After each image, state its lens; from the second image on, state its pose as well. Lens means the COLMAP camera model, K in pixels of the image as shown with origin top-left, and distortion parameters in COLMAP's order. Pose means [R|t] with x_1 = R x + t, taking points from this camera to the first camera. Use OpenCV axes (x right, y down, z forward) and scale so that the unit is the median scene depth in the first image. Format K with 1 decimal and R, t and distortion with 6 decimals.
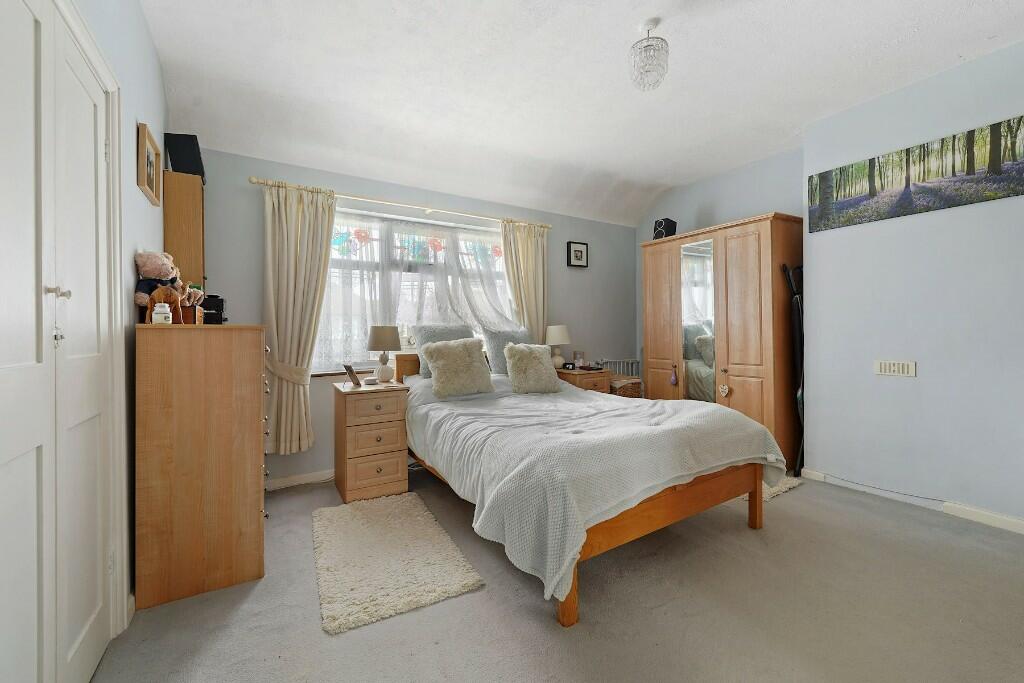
lens RADIAL K [[418.8, 0, 512.3], [0, 418.8, 336.8], [0, 0, 1]] dist [-0.000638, -0.000102]
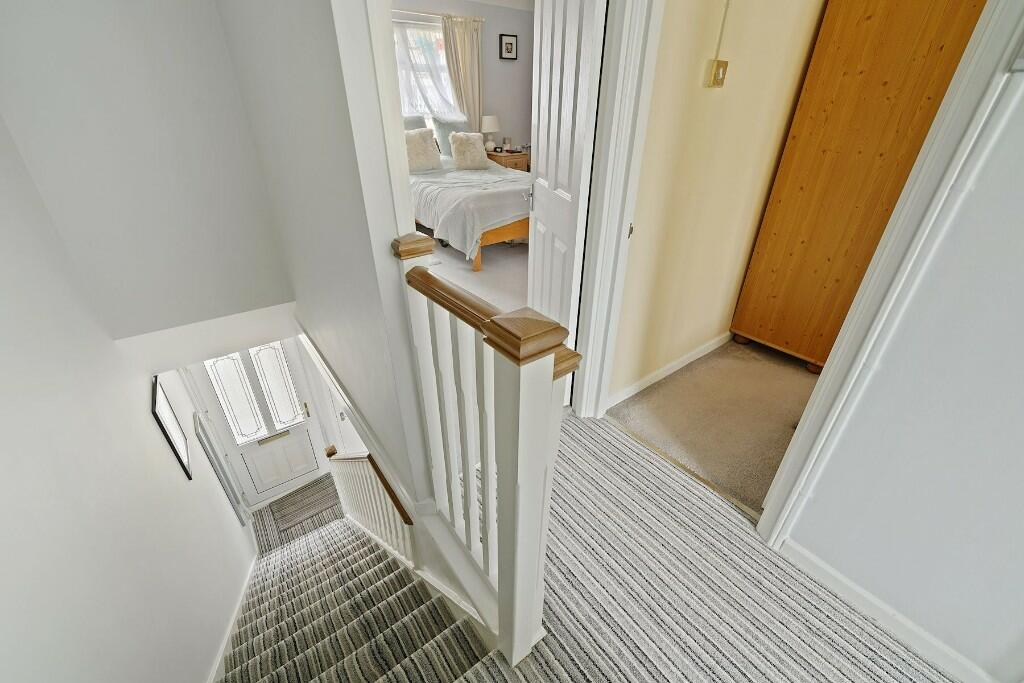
lens RADIAL K [[418.8, 0, 514.4], [0, 418.8, 345.8], [0, 0, 1]] dist [-0.000638, -0.000102]
pose [[0.995782, -0.028751, 0.087129, 0.059000], [-0.018136, 0.869216, 0.494099, -0.060960], [-0.089939, -0.493595, 0.865029, -0.617757]]
